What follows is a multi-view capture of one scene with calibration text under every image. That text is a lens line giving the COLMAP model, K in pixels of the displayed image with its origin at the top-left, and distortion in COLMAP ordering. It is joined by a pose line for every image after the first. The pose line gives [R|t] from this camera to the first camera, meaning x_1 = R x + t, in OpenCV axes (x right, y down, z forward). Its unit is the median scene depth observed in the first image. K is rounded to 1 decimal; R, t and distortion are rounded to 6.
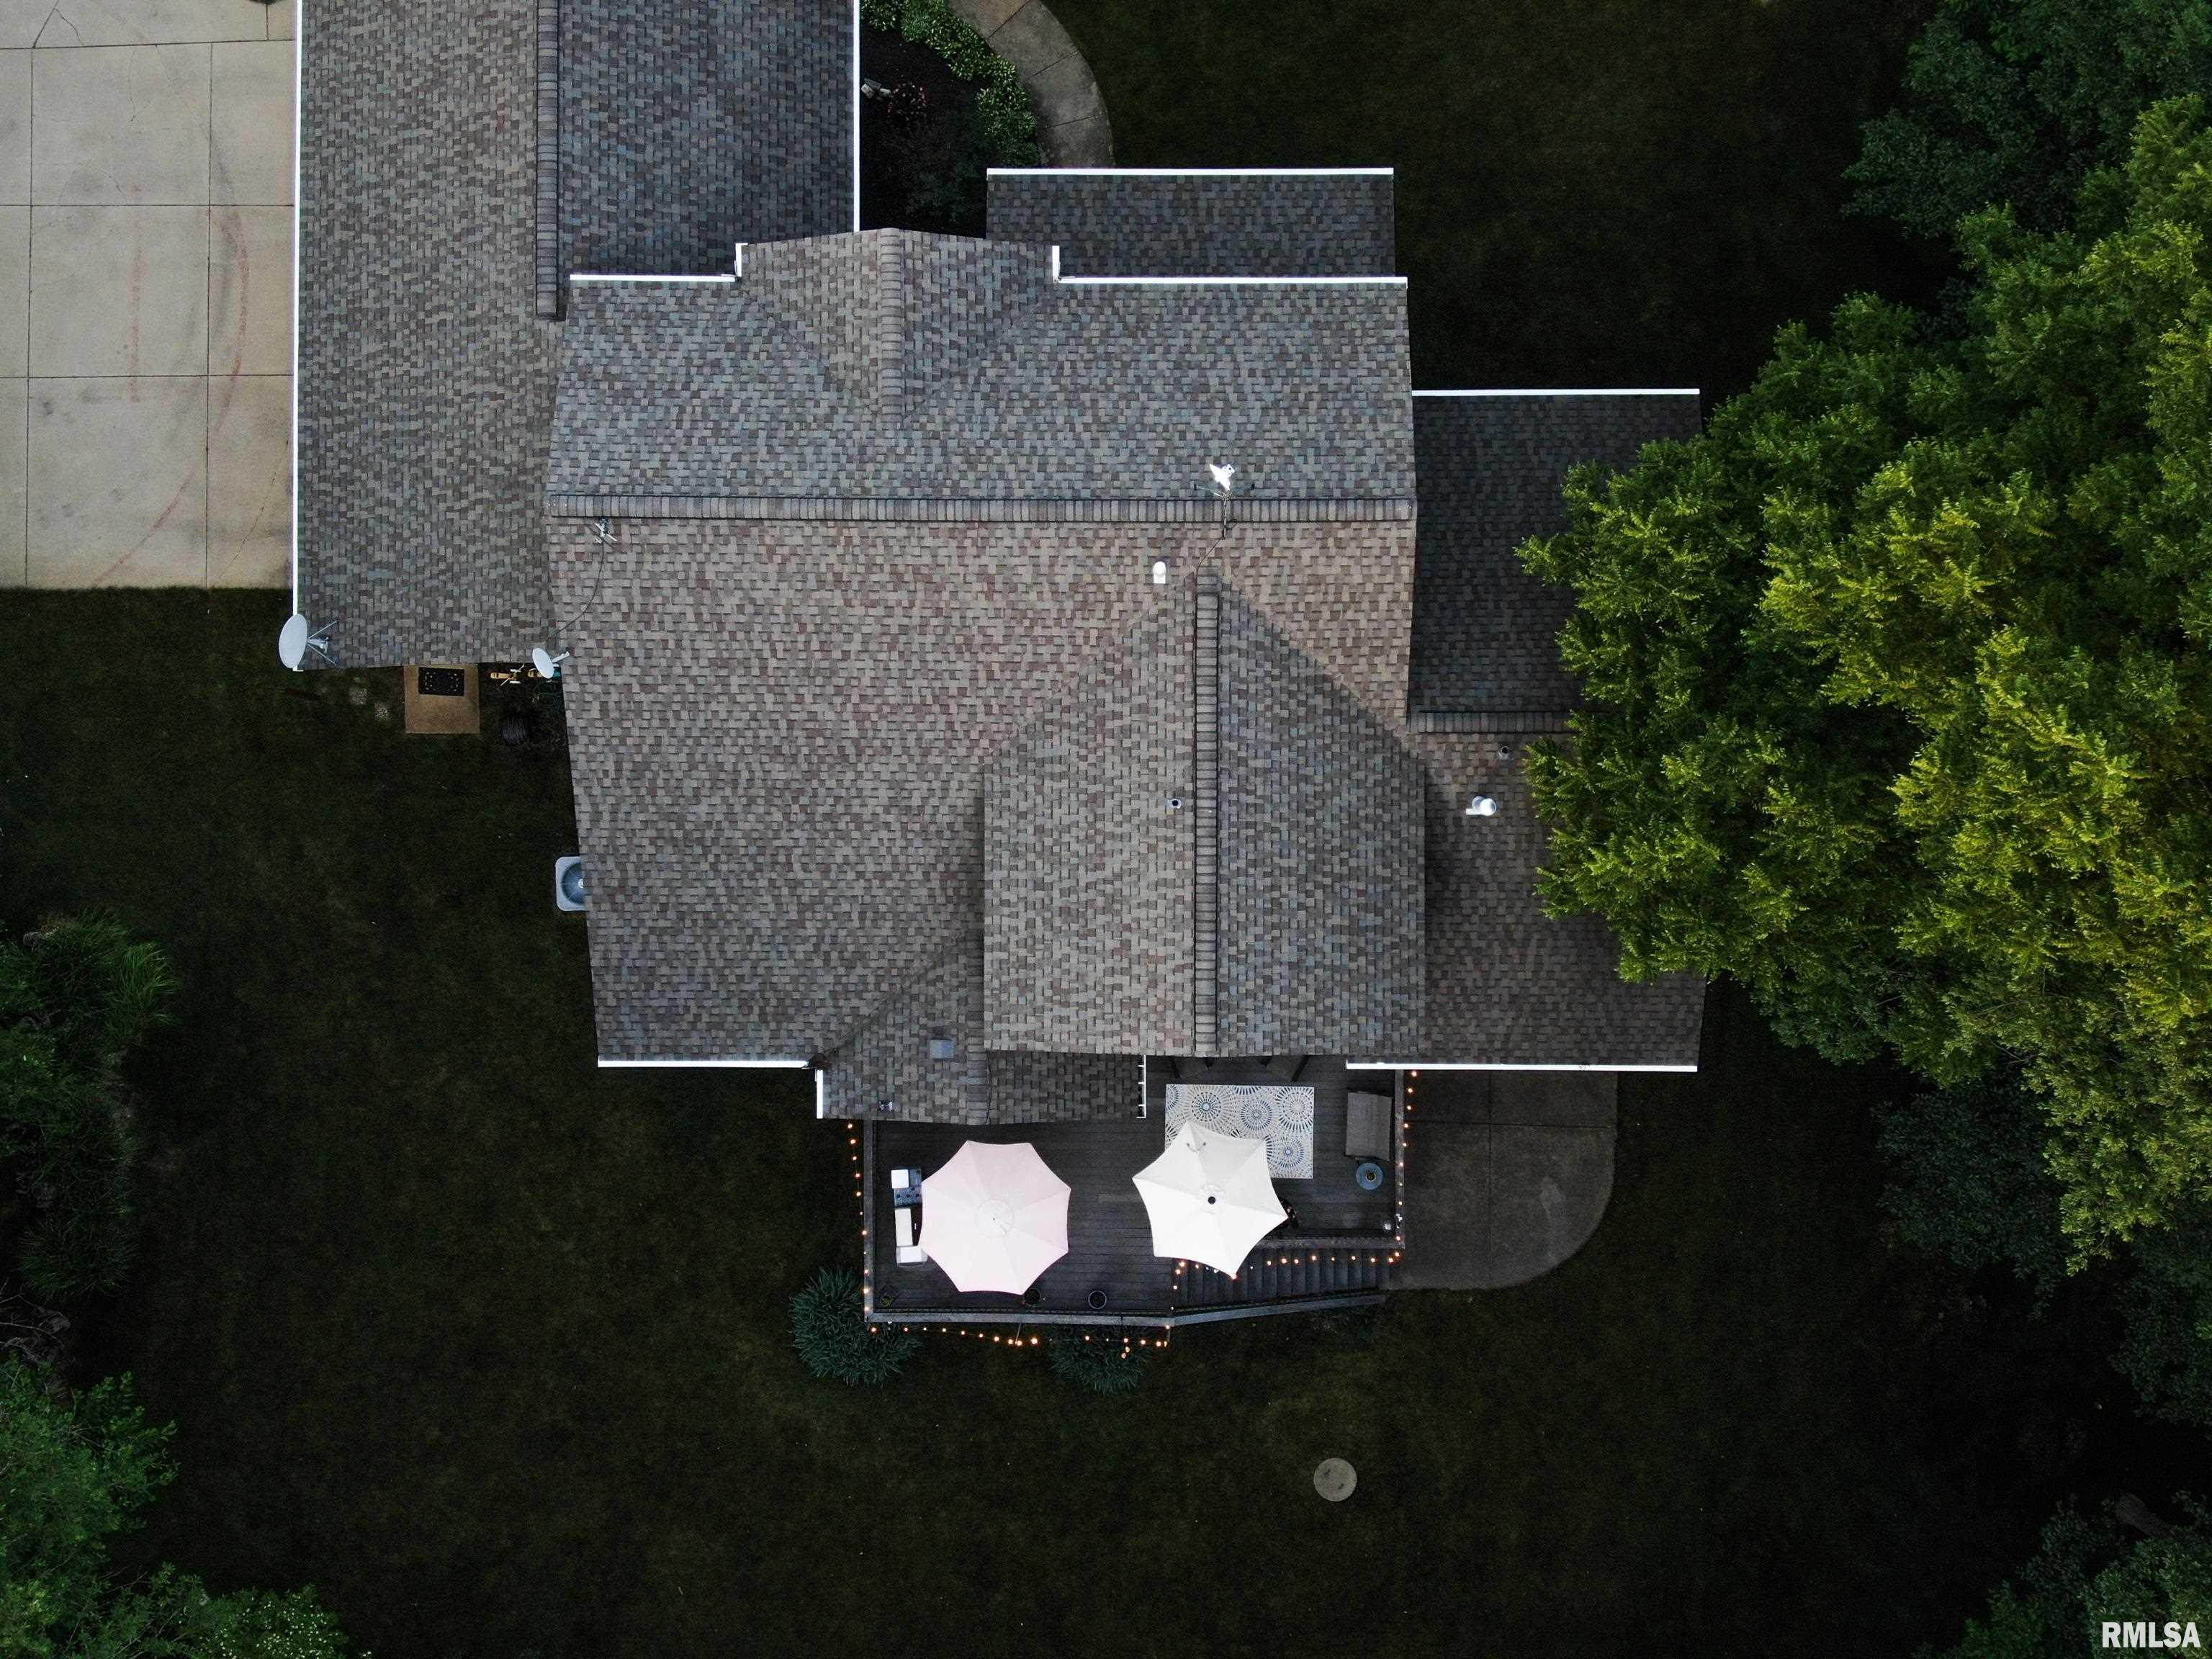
lens RADIAL K [[3136.2, 0, 1106.0], [0, 3136.2, 829.5], [0, 0, 1]] dist [0.468068, -2.854432]
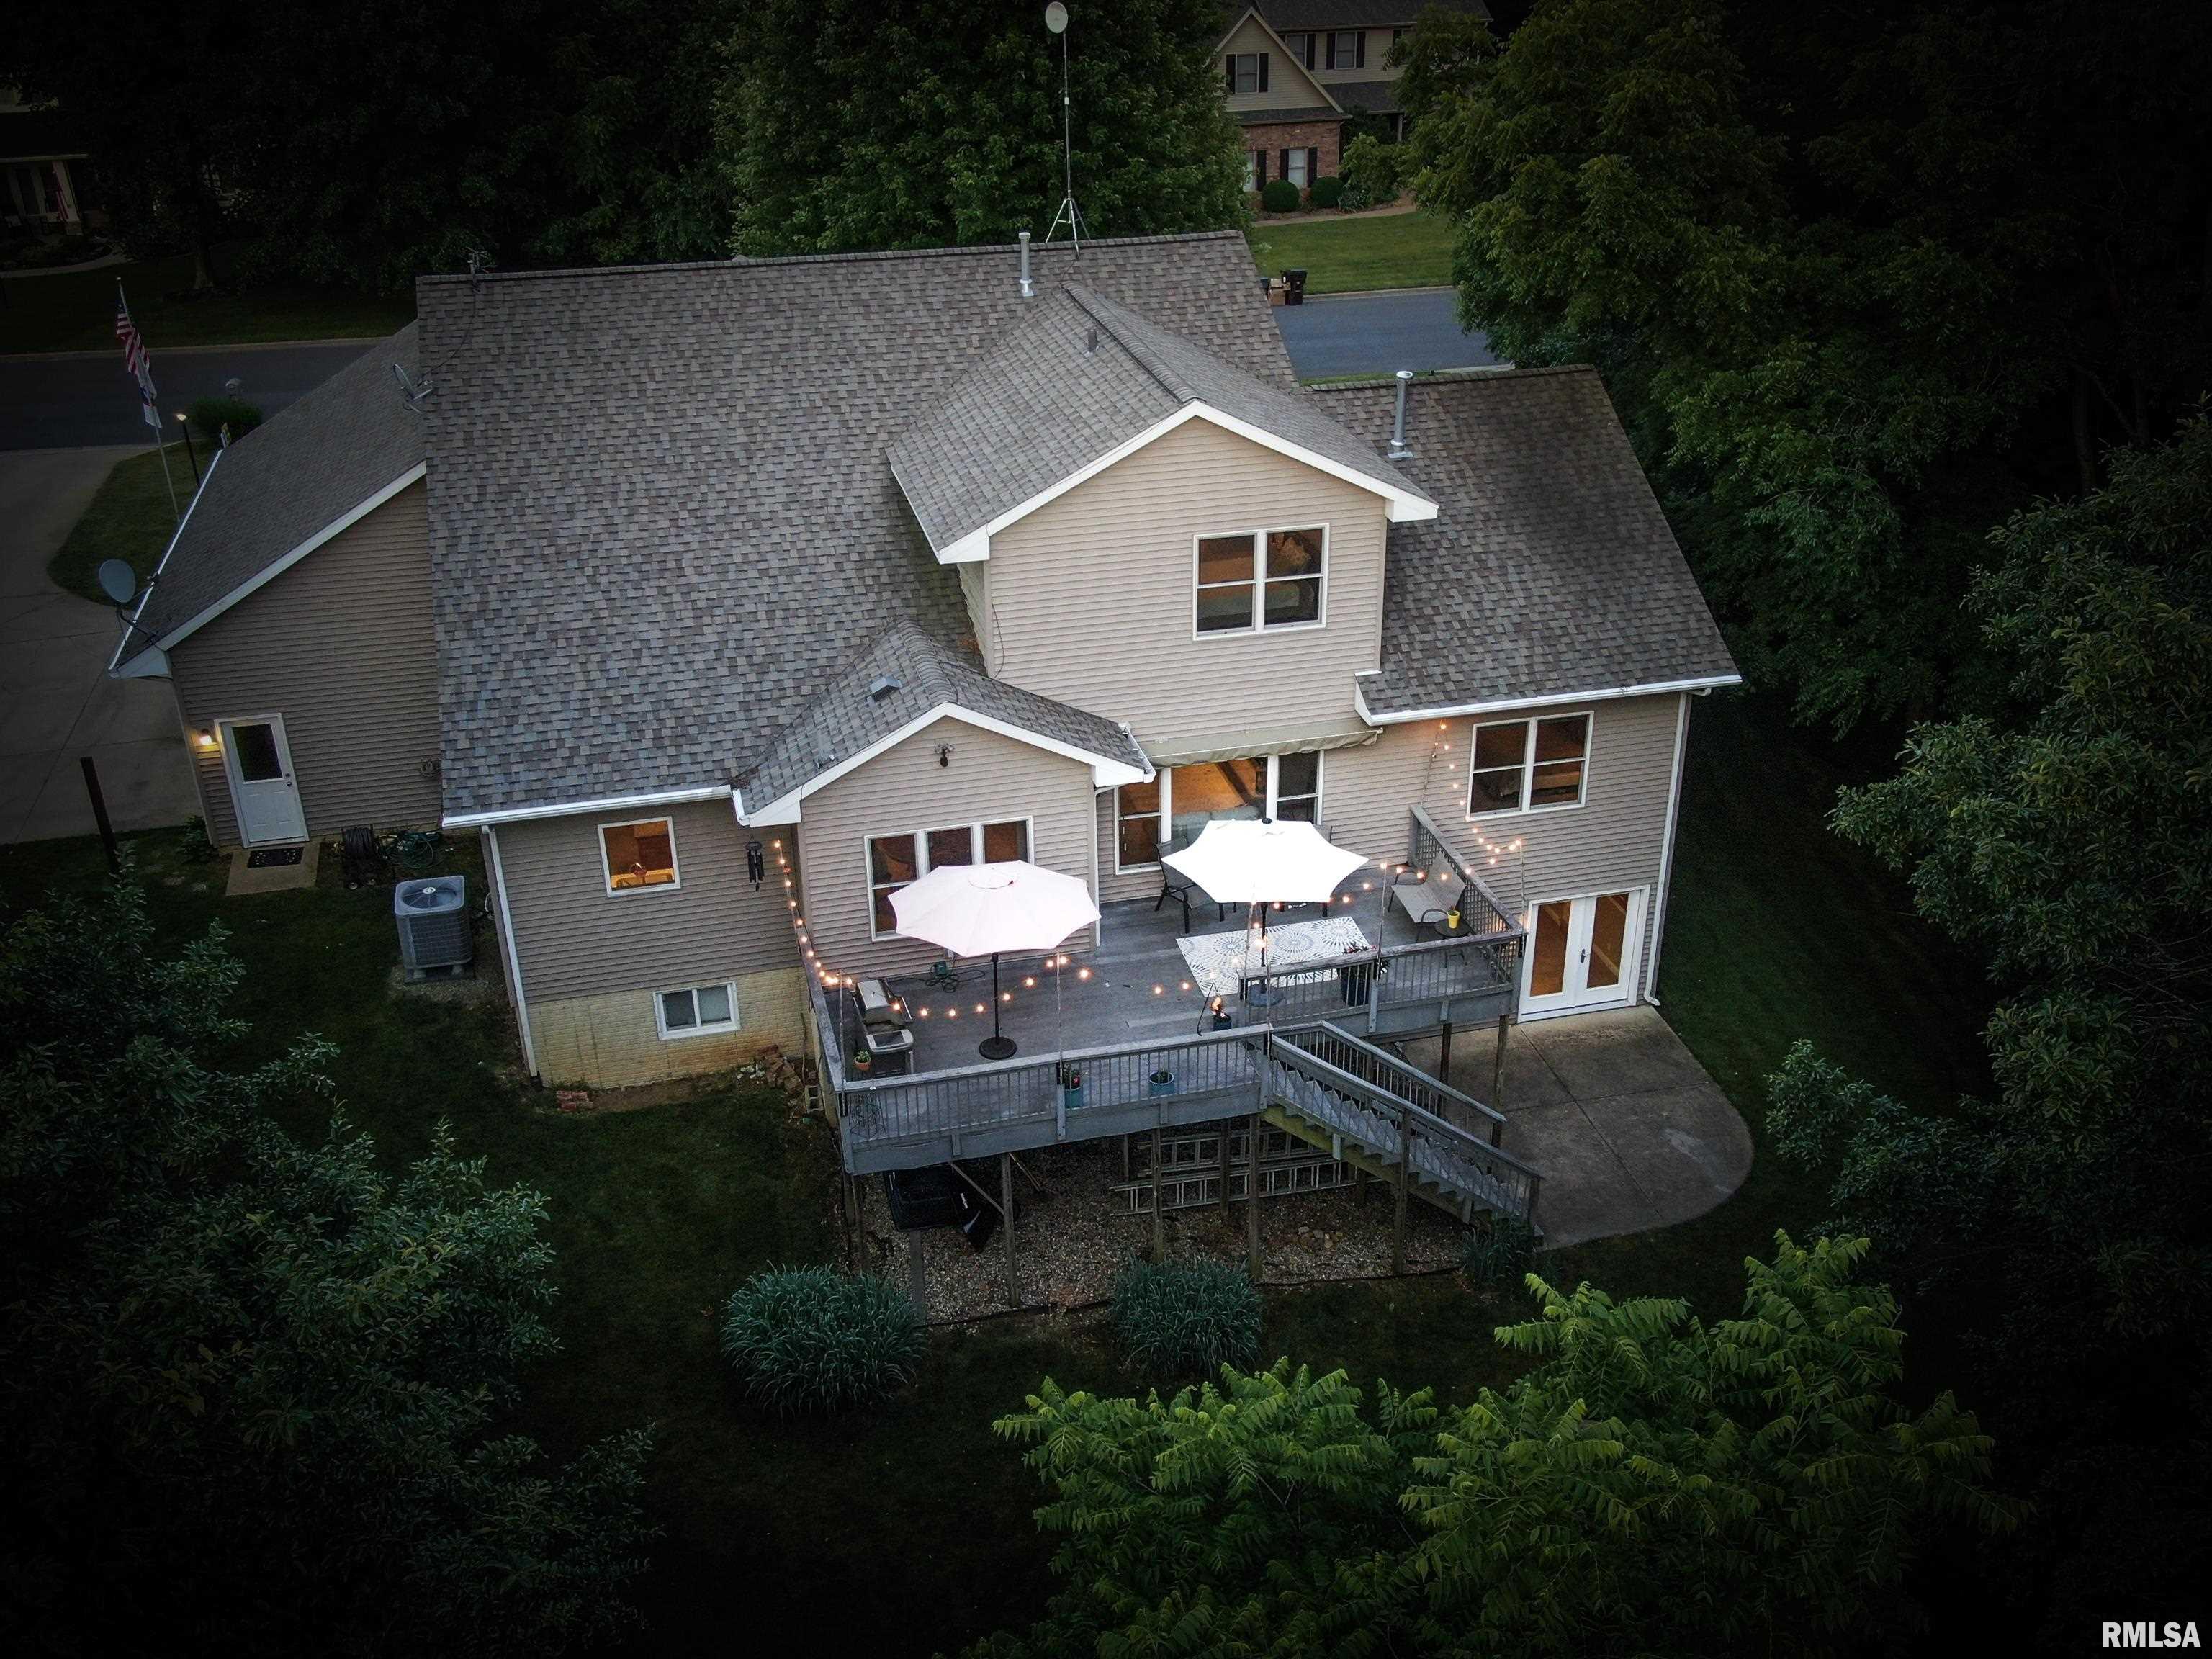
lens RADIAL K [[2036.3, 0, 1152.2], [0, 2036.3, 840.6], [0, 0, 1]] dist [-0.006365, 0.017877]
pose [[0.966672, -0.112549, 0.229951, -0.113152], [0.255924, 0.448963, -0.856116, 0.562900], [-0.006885, 0.886434, 0.462804, 0.812653]]
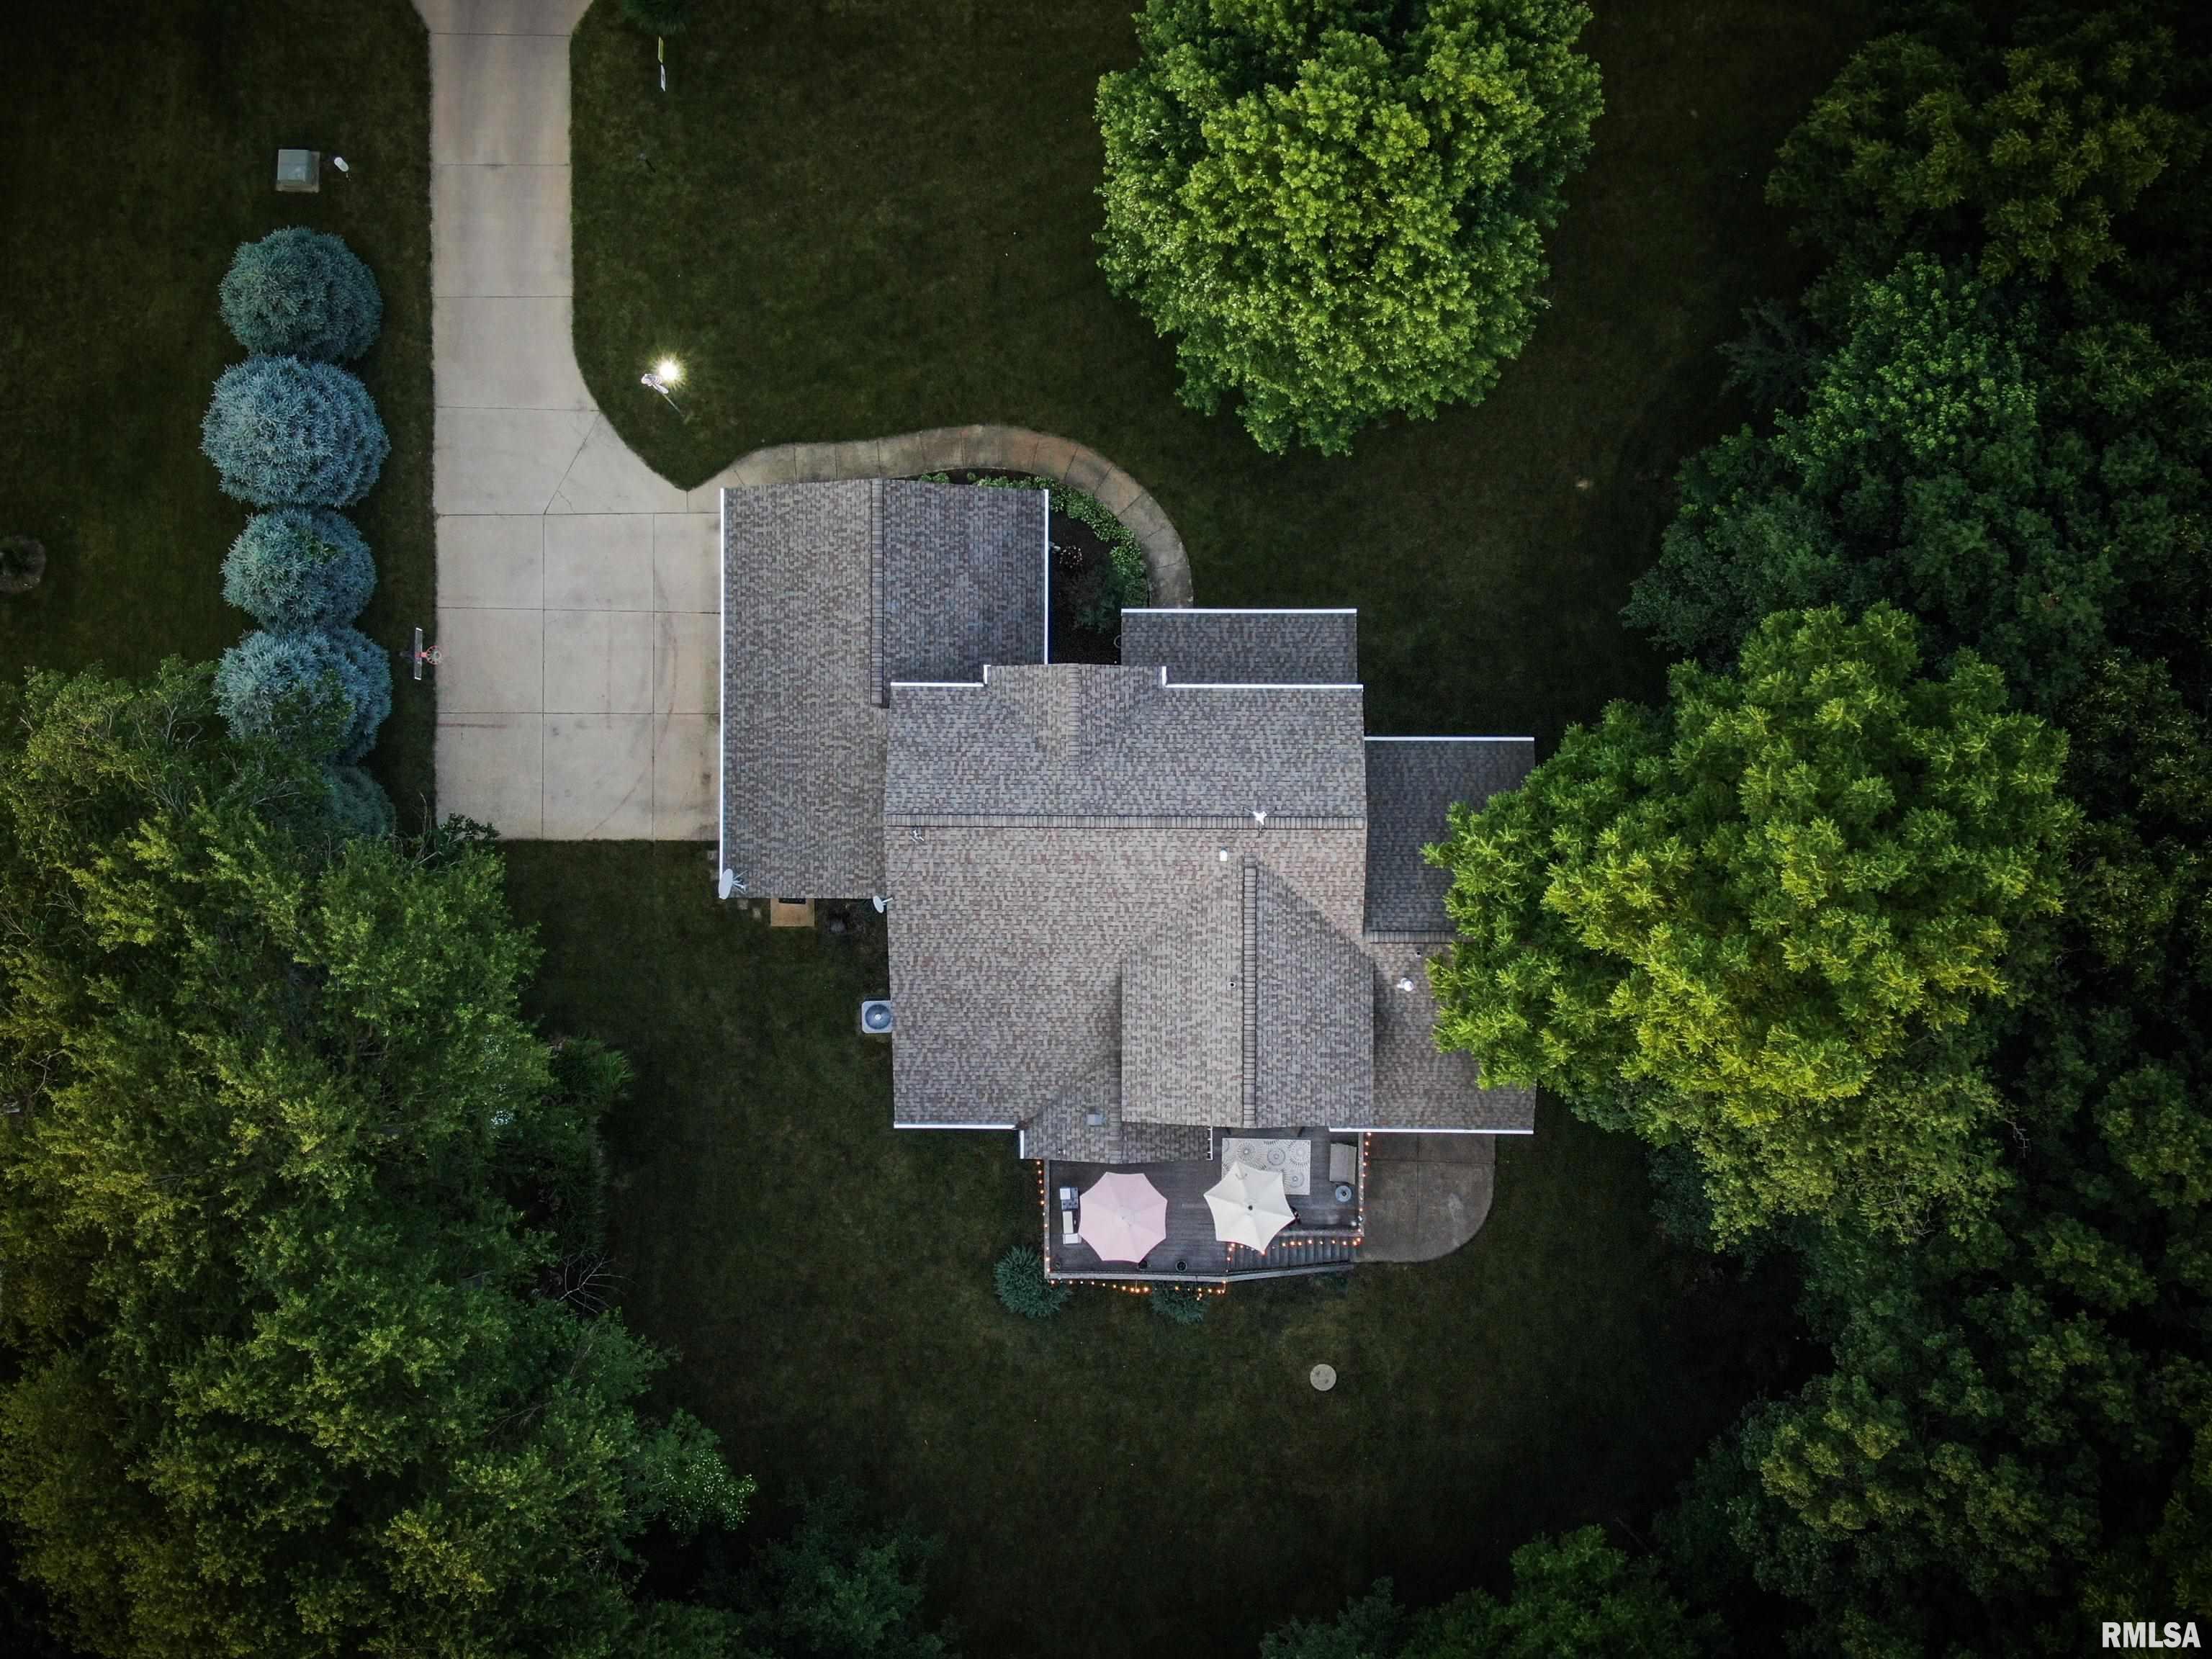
lens RADIAL K [[3136.2, 0, 1106.0], [0, 3136.2, 829.5], [0, 0, 1]] dist [0.468068, -2.854432]
pose [[0.999994, 0.003063, -0.001328, -0.045217], [-0.003061, 0.999994, 0.001597, -0.094526], [0.001333, -0.001593, 0.999998, -0.746216]]
